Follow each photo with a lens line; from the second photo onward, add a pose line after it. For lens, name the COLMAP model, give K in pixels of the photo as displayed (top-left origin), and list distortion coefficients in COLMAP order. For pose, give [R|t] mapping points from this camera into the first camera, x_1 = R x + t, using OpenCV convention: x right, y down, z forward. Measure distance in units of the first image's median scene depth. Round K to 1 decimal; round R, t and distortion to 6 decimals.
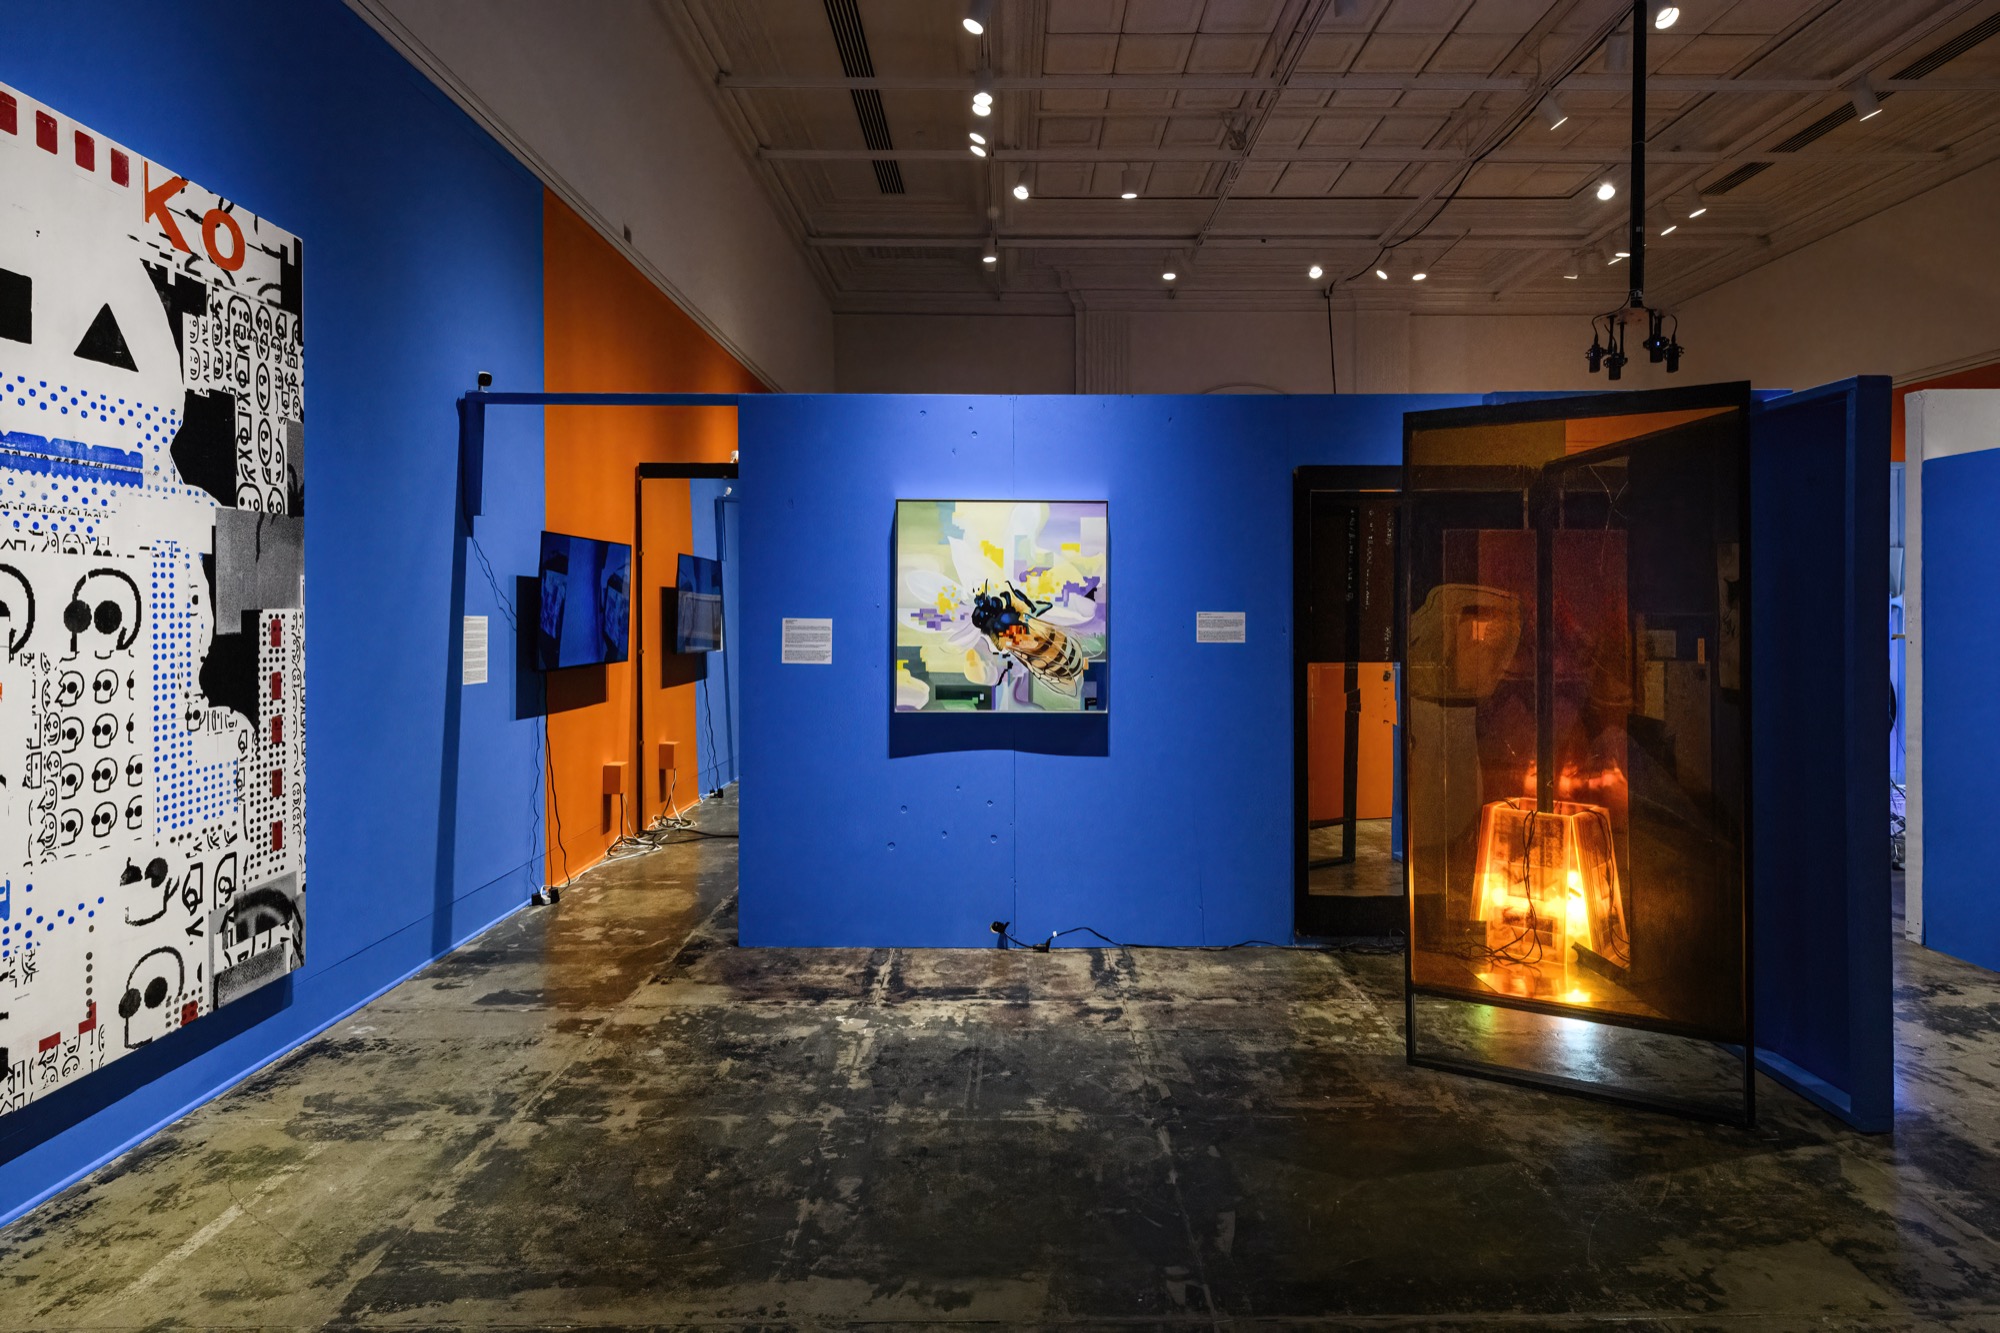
lens RADIAL K [[1011.8, 0, 1005.3], [0, 1011.8, 625.4], [0, 0, 1]] dist [0.025628, -0.014608]
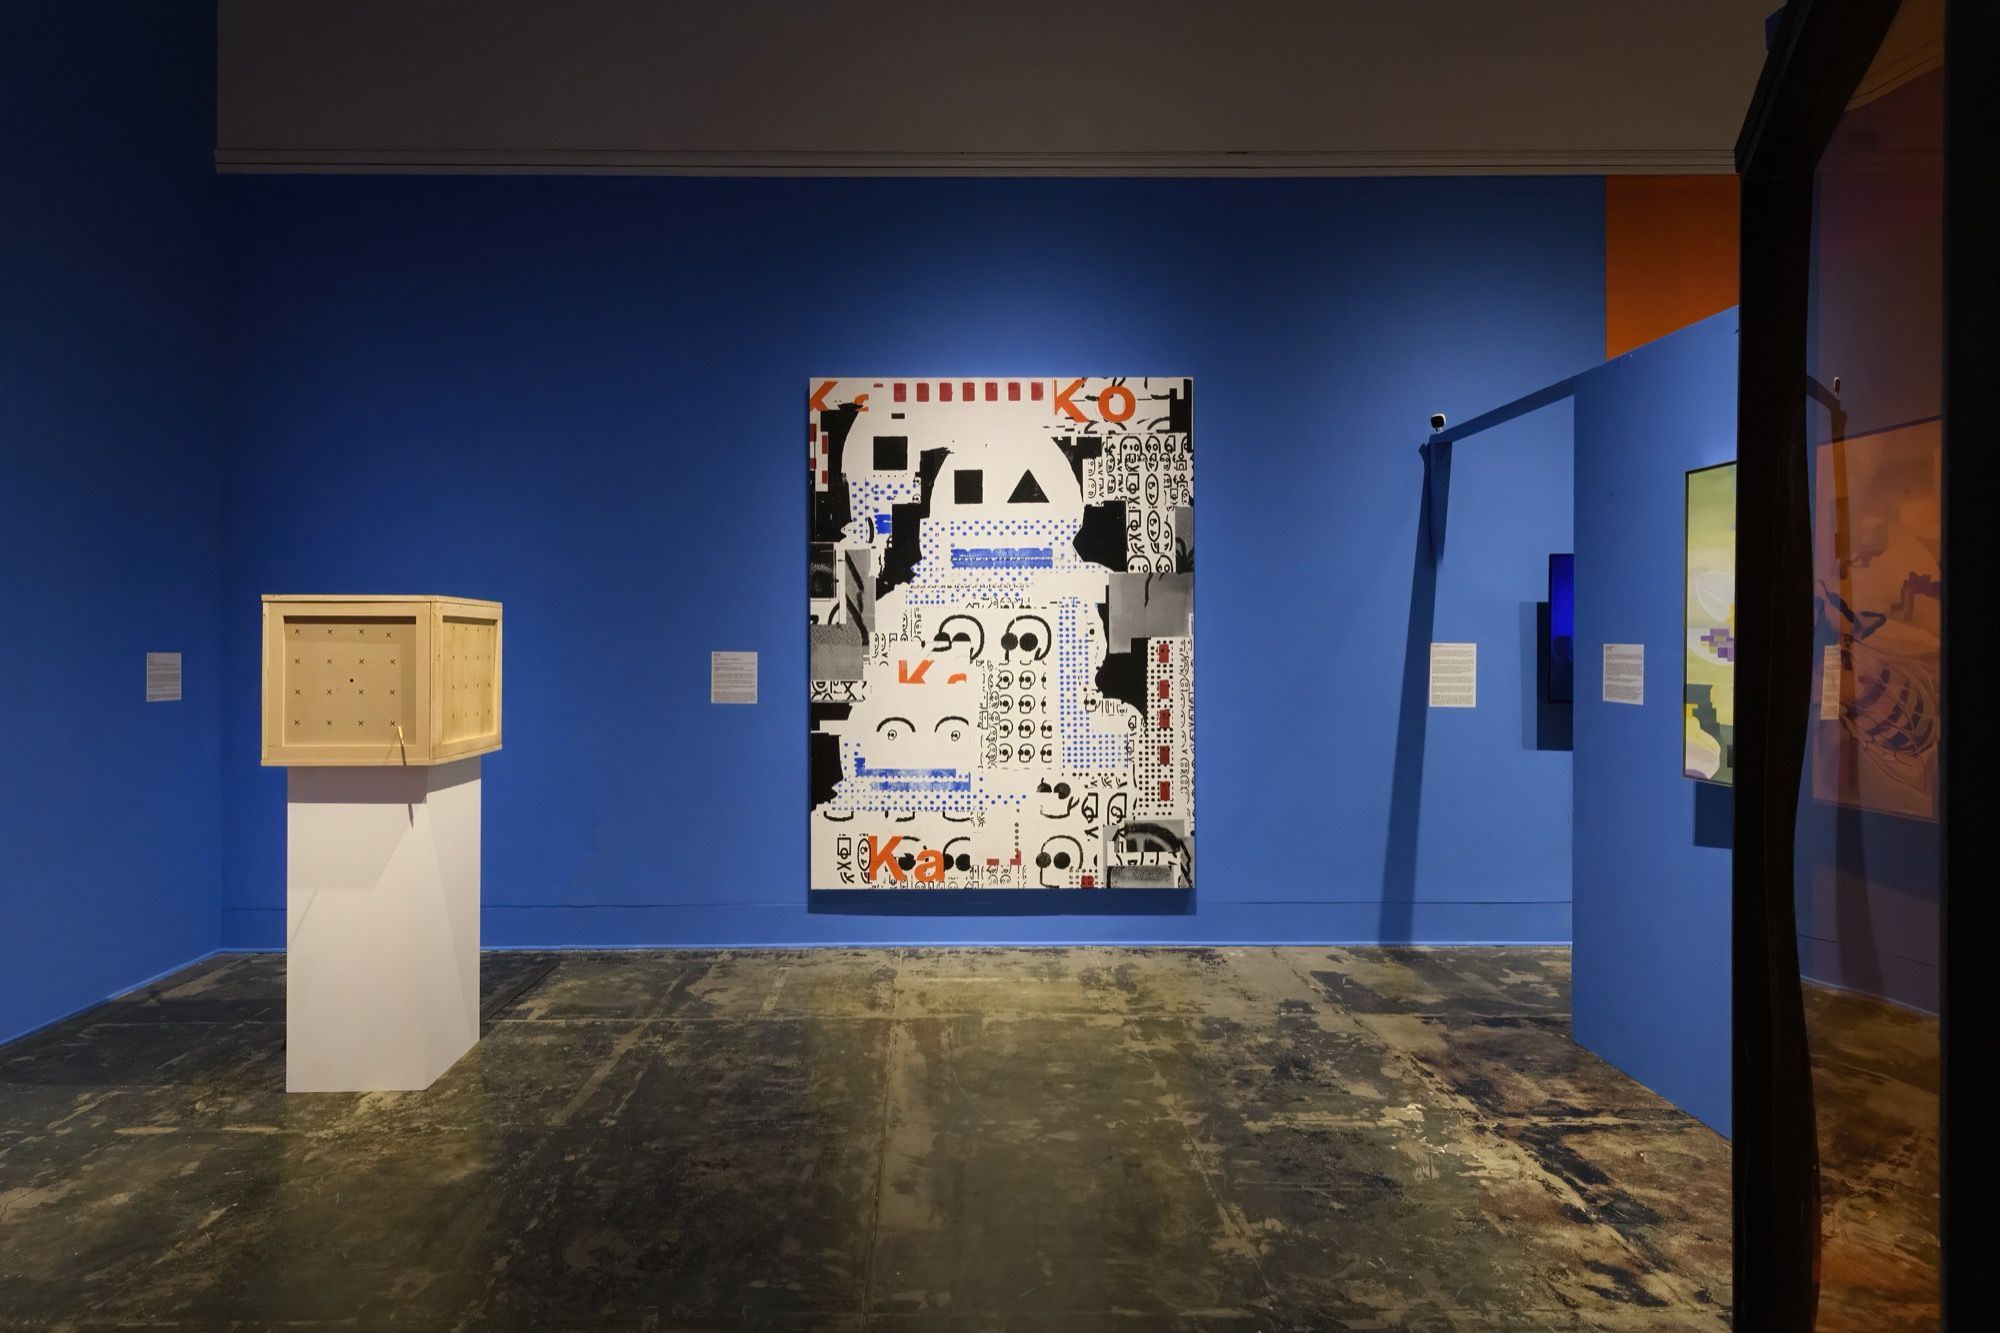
lens RADIAL K [[1061.9, 0, 1002.5], [0, 1061.9, 659.3], [0, 0, 1]] dist [0.004462, -0.000721]
pose [[0.070732, 0.010887, -0.997436, 0.838909], [-0.012843, 0.999867, 0.010003, 0.003638], [0.997413, 0.012102, 0.070863, 0.688504]]
